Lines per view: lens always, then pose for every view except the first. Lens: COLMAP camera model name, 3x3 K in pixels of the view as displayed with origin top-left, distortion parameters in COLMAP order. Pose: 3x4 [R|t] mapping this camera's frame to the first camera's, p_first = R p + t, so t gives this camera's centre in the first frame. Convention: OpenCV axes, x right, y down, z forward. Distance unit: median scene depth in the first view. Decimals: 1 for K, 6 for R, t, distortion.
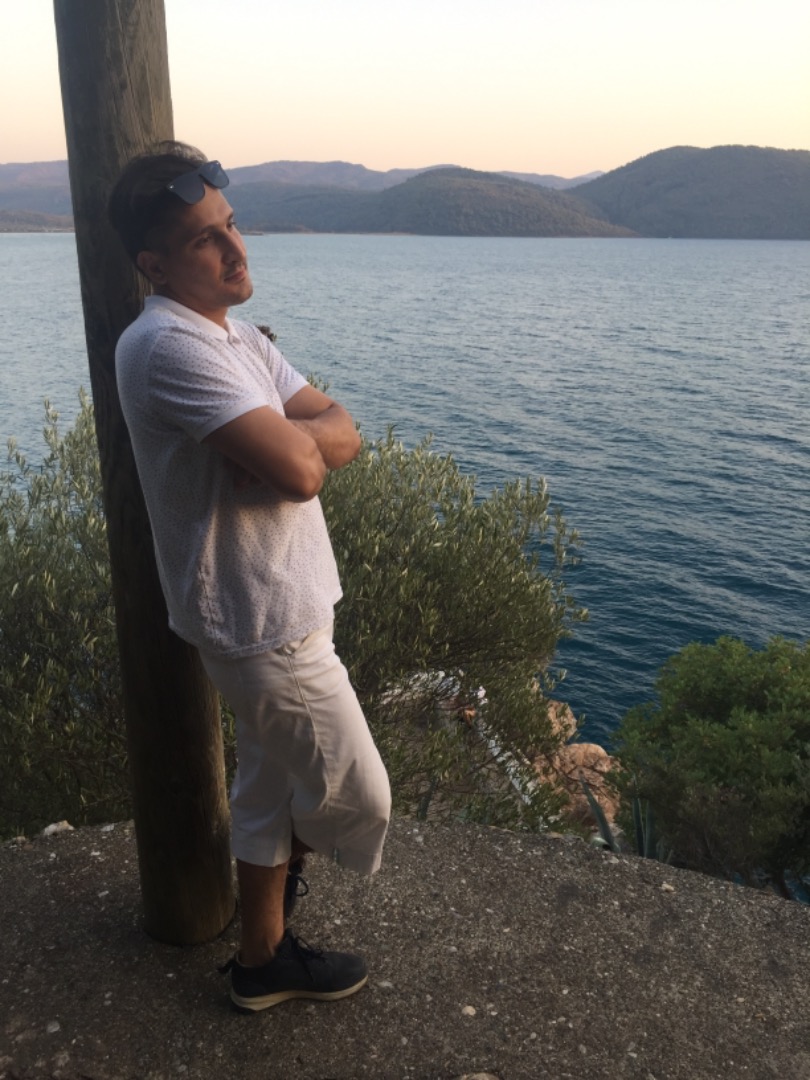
lens RADIAL K [[919.5, 0, 395.8], [0, 919.5, 542.3], [0, 0, 1]] dist [0.041507, -0.029301]
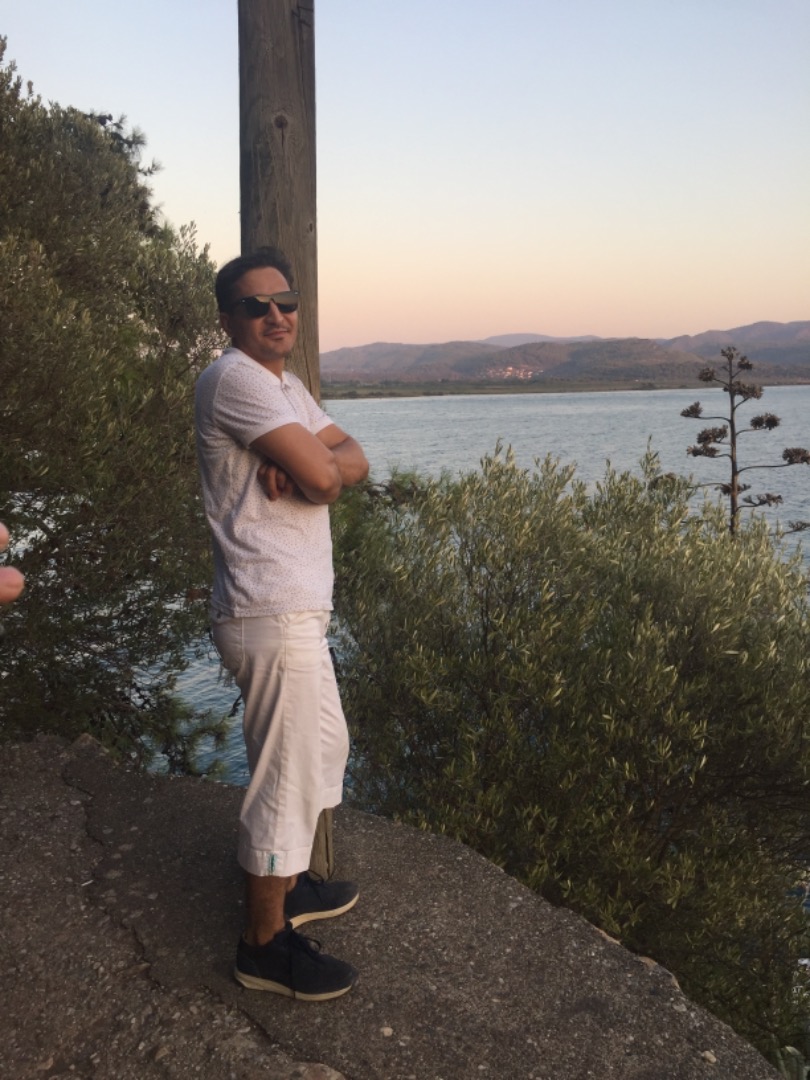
lens RADIAL K [[919.5, 0, 398.0], [0, 919.5, 534.8], [0, 0, 1]] dist [0.041507, -0.029301]
pose [[0.723141, 0.086982, -0.685201, 0.739980], [-0.197082, 0.976782, -0.083999, 0.057092], [0.661986, 0.195784, 0.723494, 0.166728]]
